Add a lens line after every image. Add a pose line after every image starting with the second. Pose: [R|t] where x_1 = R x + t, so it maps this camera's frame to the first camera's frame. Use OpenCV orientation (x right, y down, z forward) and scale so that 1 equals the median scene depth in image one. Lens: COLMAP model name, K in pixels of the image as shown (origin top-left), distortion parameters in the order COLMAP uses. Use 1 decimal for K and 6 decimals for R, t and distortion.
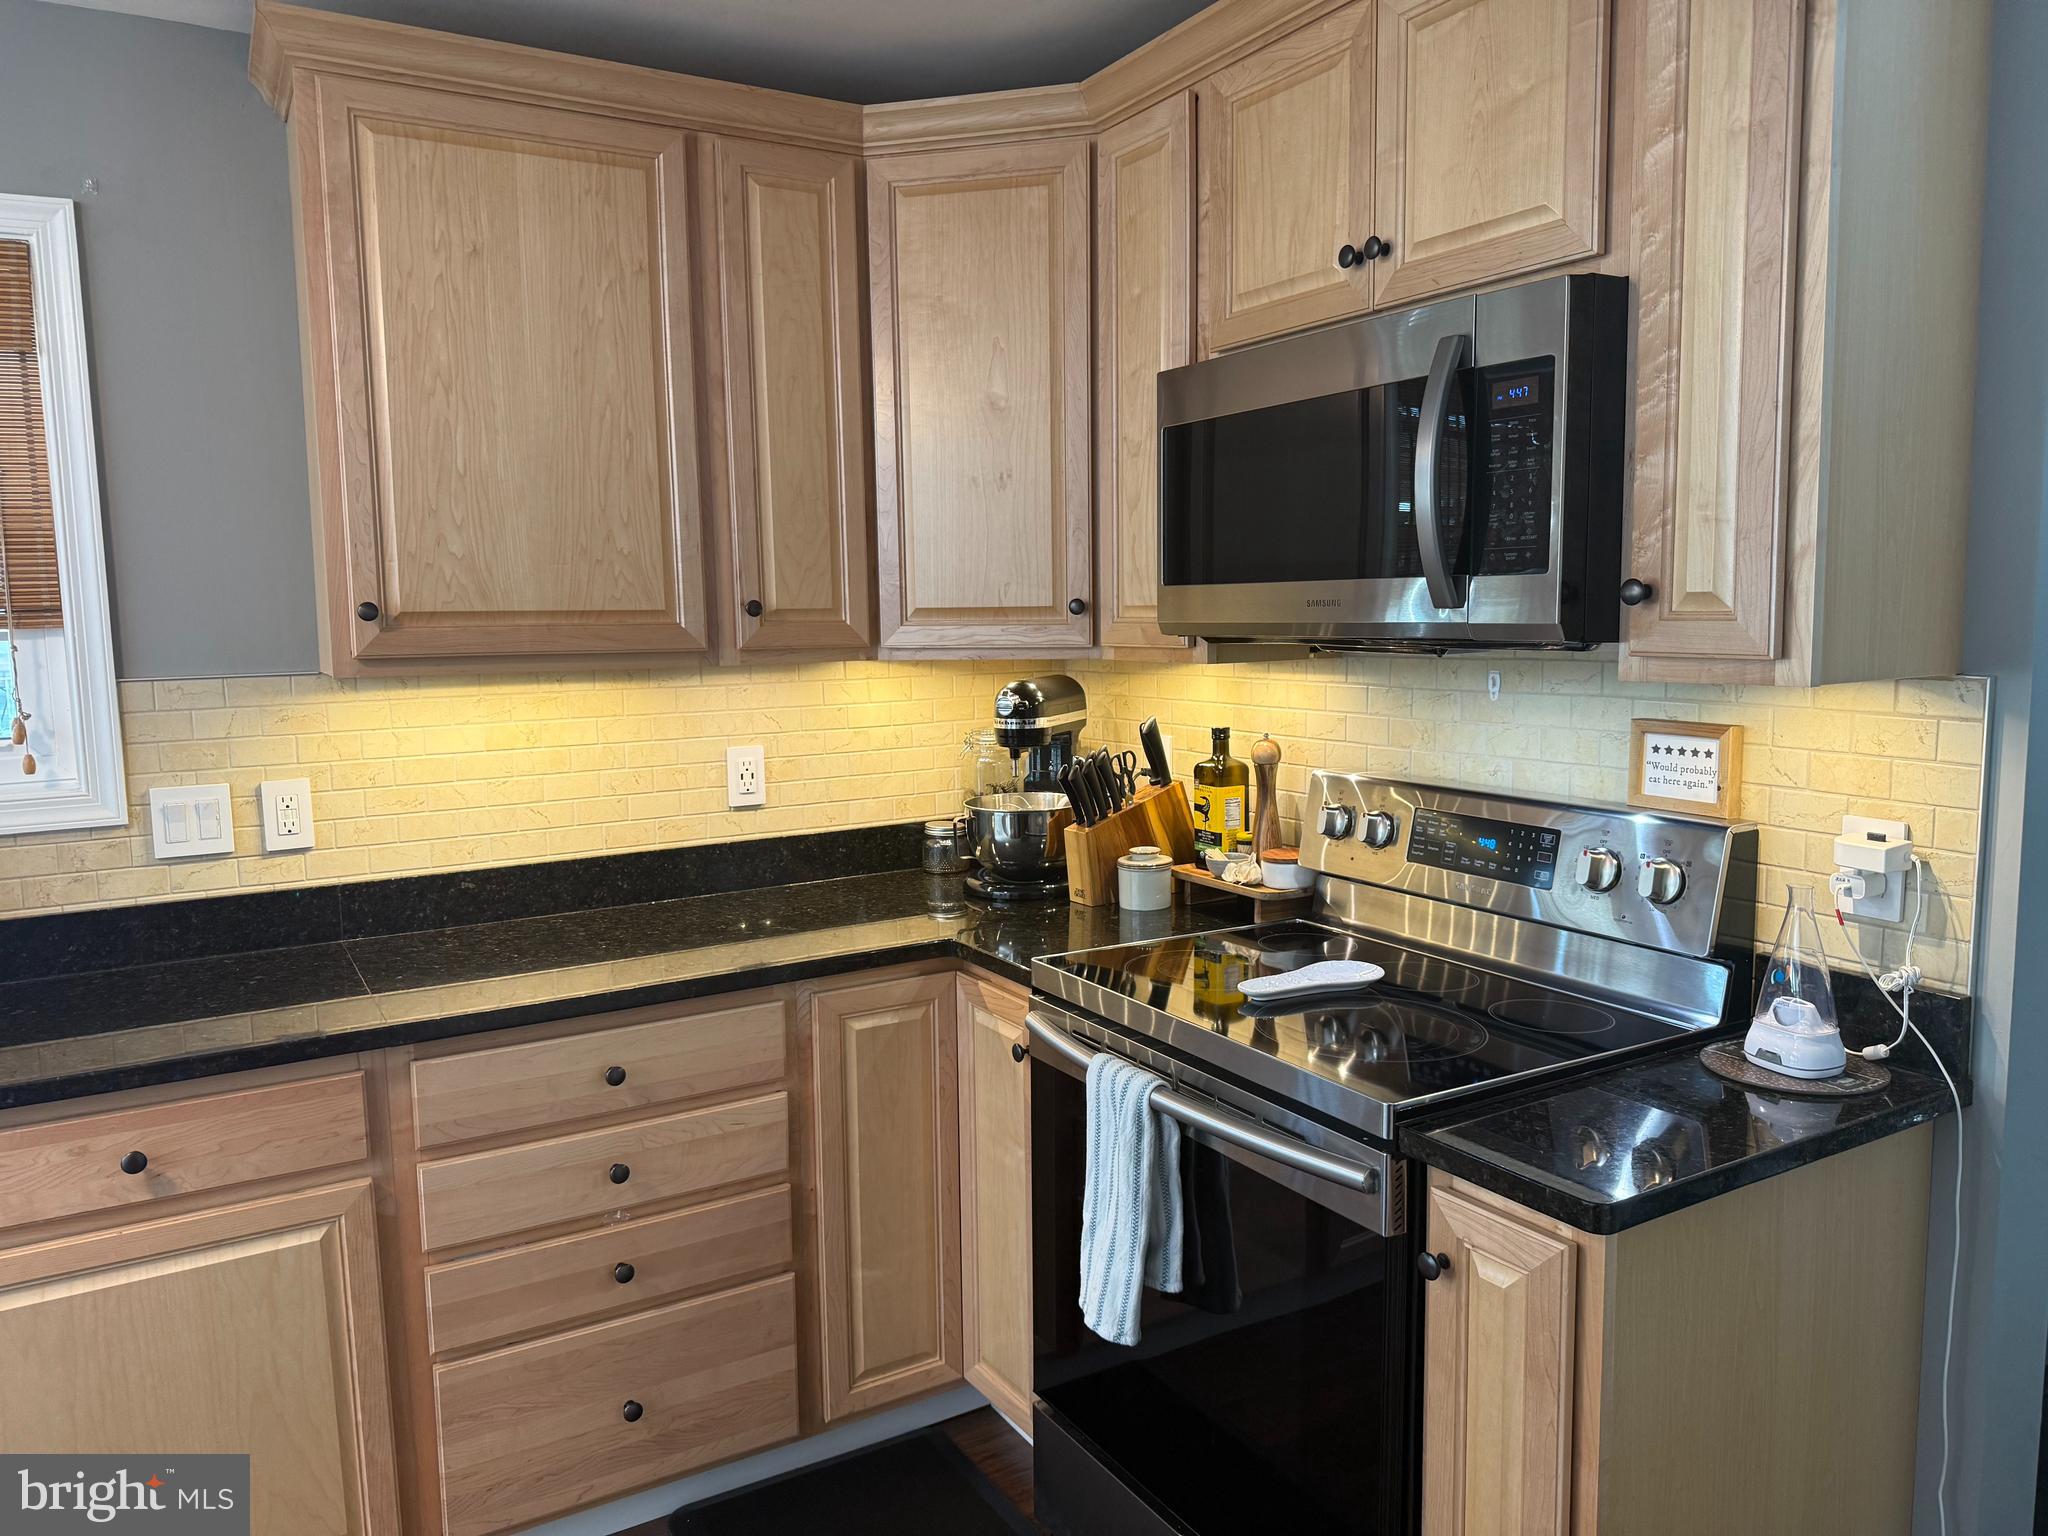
lens RADIAL K [[1434.9, 0, 1032.5], [0, 1434.9, 770.6], [0, 0, 1]] dist [0.073965, -0.100678]
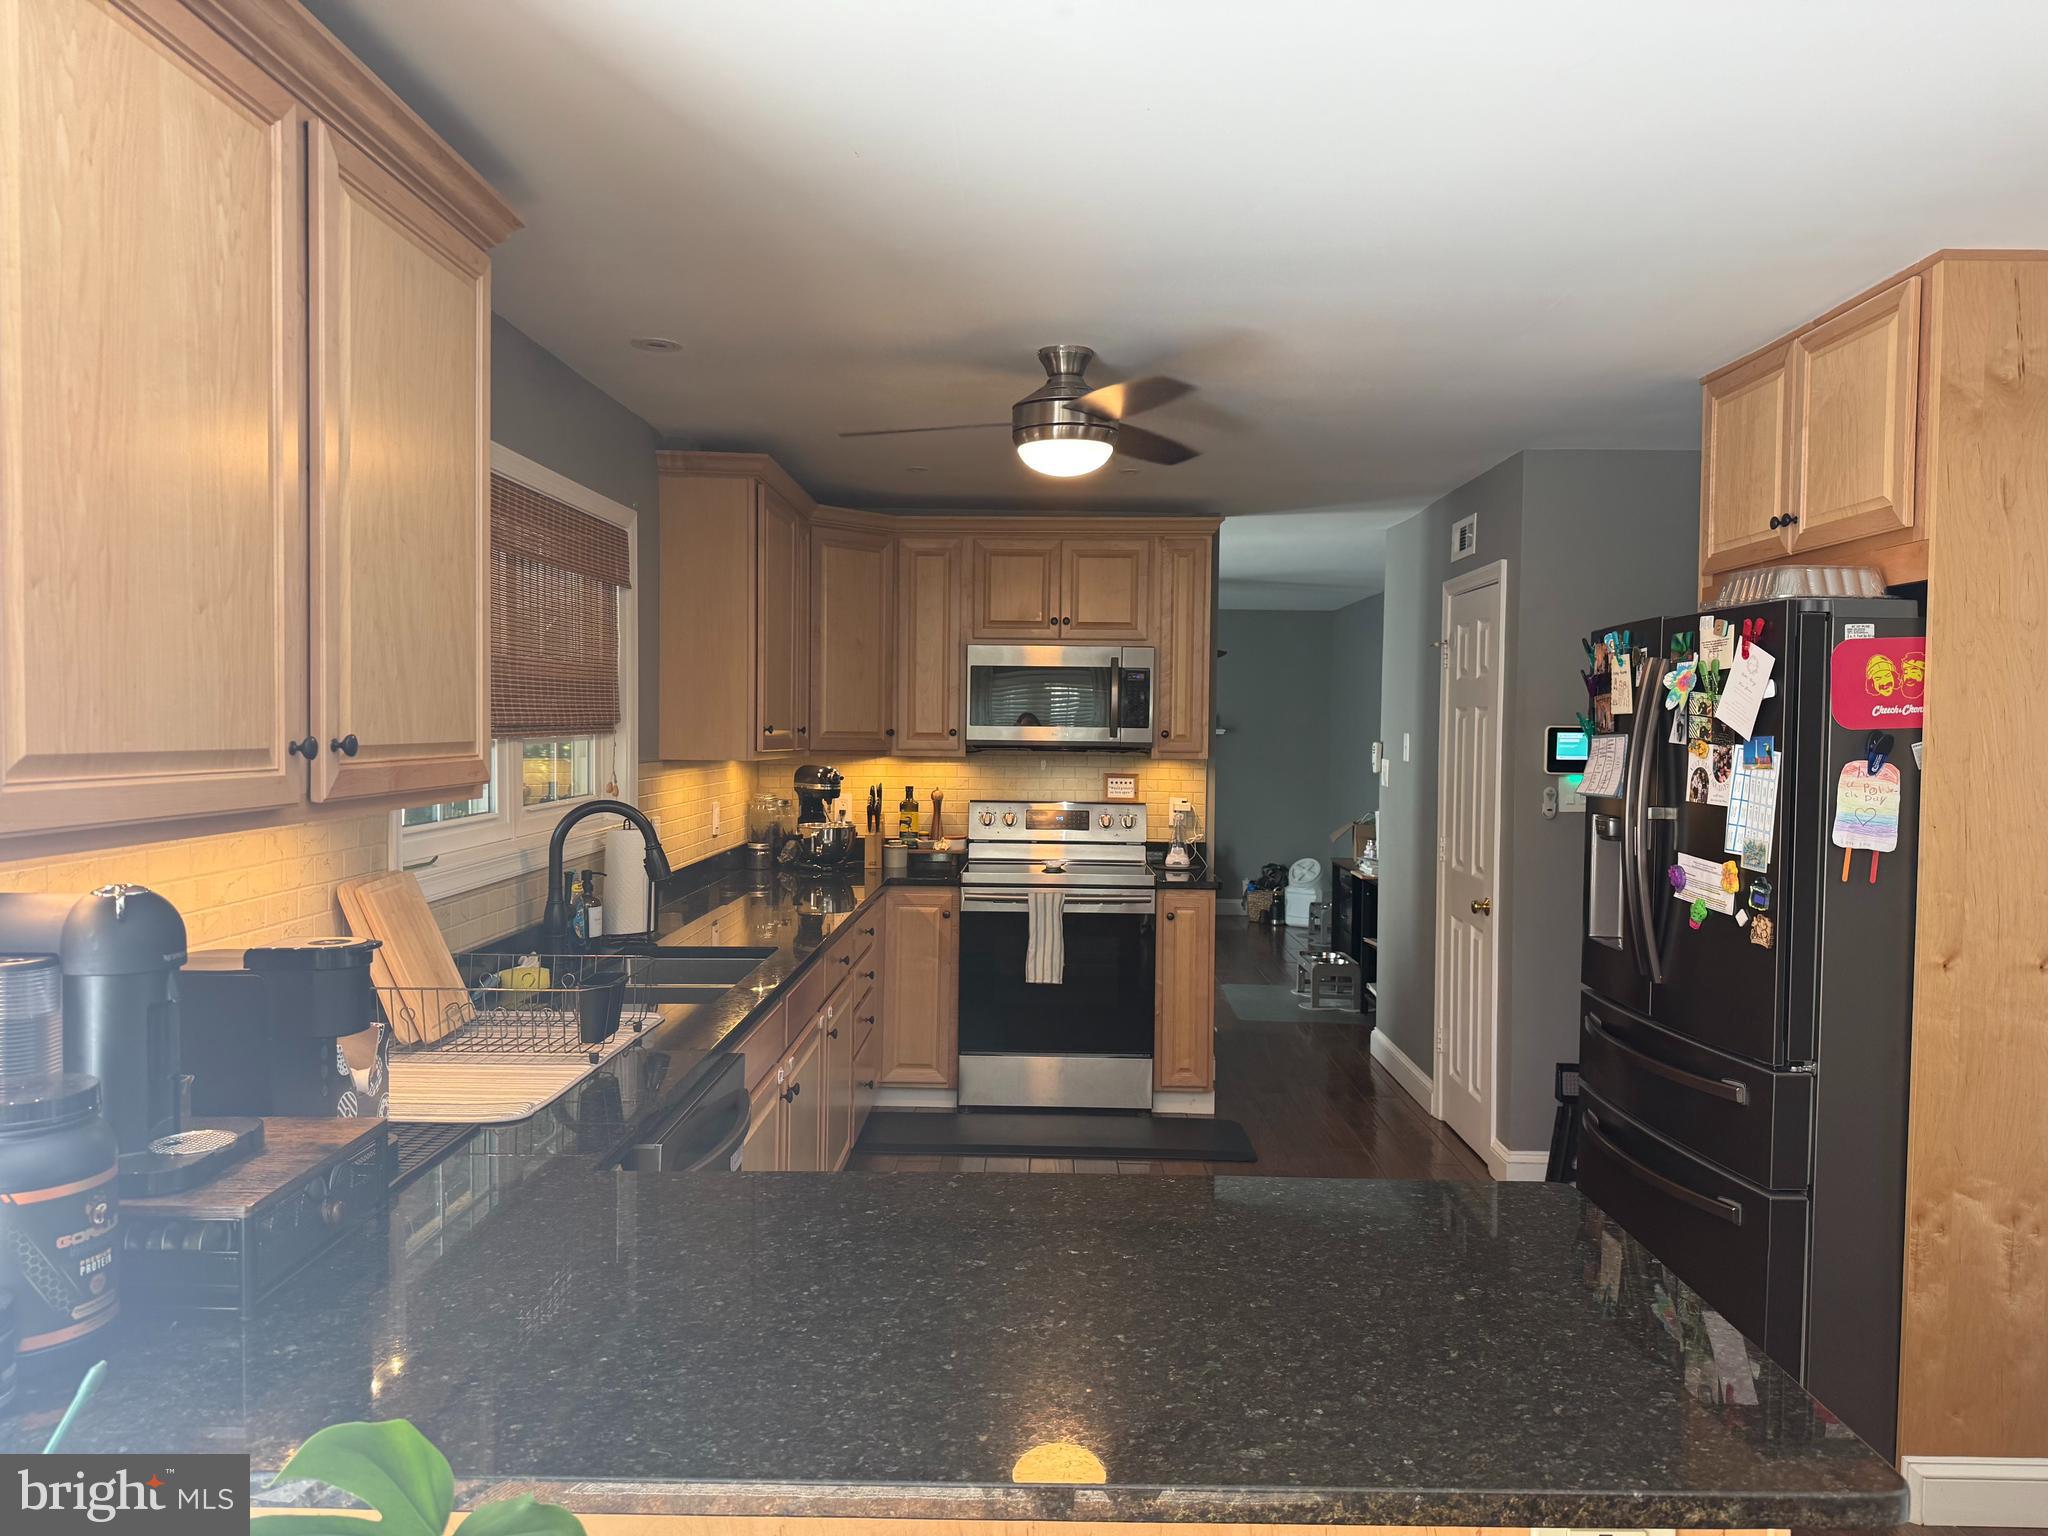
lens RADIAL K [[1434.9, 0, 1024.4], [0, 1434.9, 771.9], [0, 0, 1]] dist [0.073965, -0.100678]
pose [[0.529779, -0.001899, 0.848133, -1.980113], [0.080594, 0.995585, -0.048113, 0.083271], [-0.844298, 0.093843, 0.527594, -0.424535]]
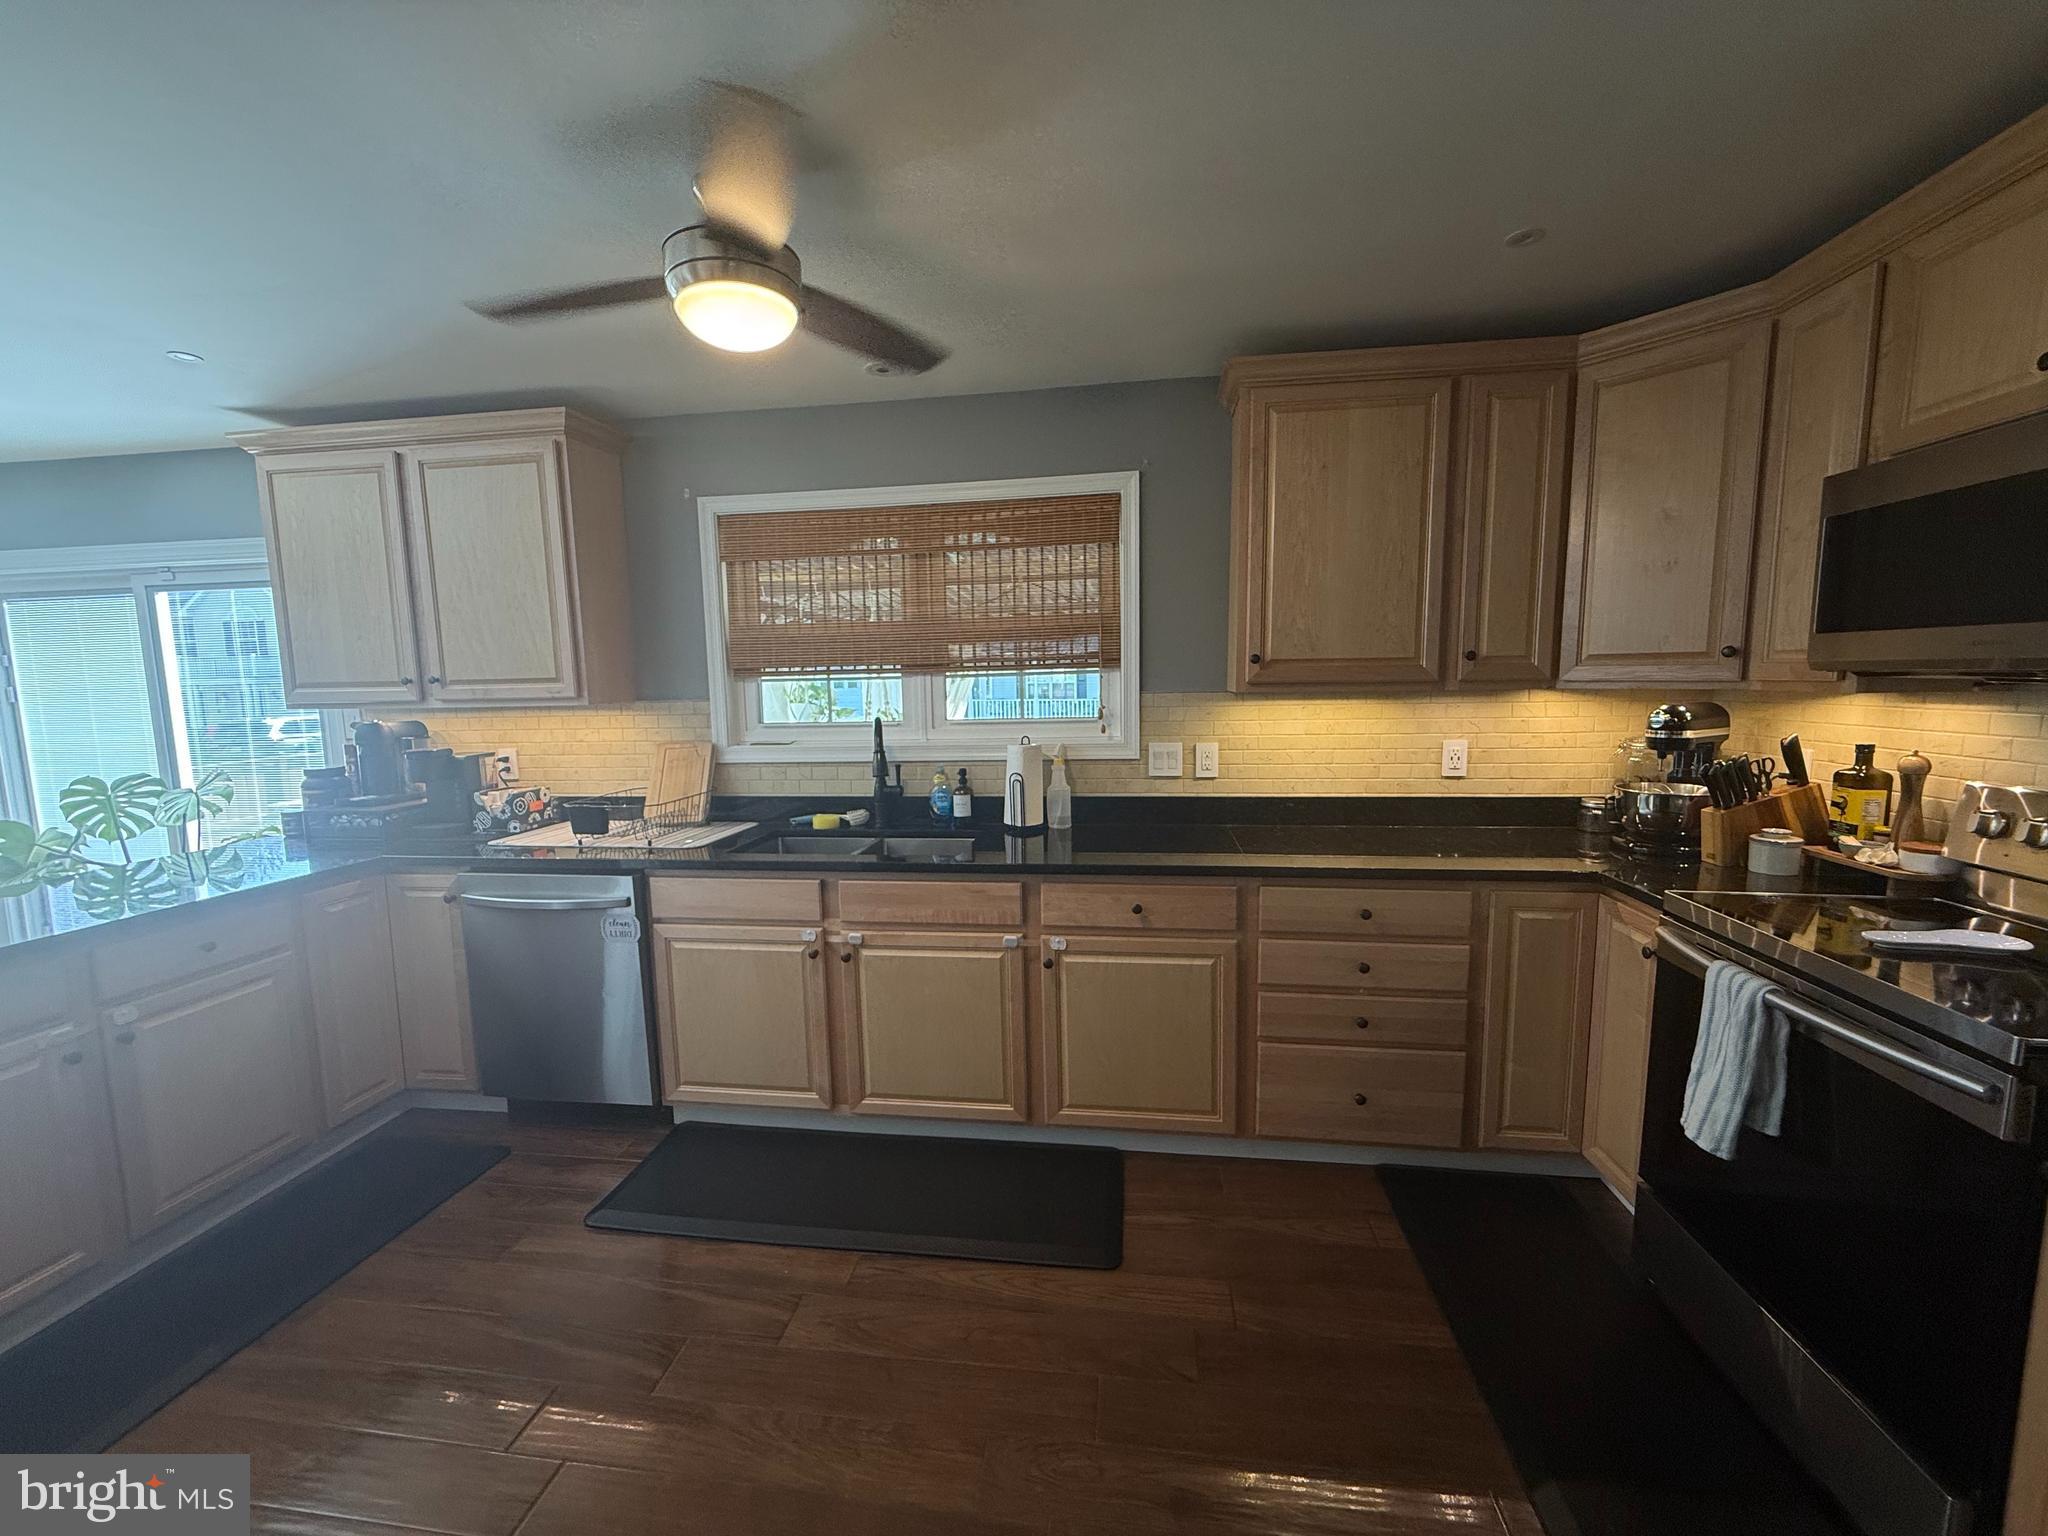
lens RADIAL K [[814.7, 0, 1017.1], [0, 814.7, 765.5], [0, 0, 1]] dist [-0.001981, 0.000746]
pose [[0.775775, 0.074930, -0.626545, -0.002184], [-0.067798, 0.997074, 0.035296, 0.017488], [0.627356, 0.015097, 0.778586, -0.063560]]
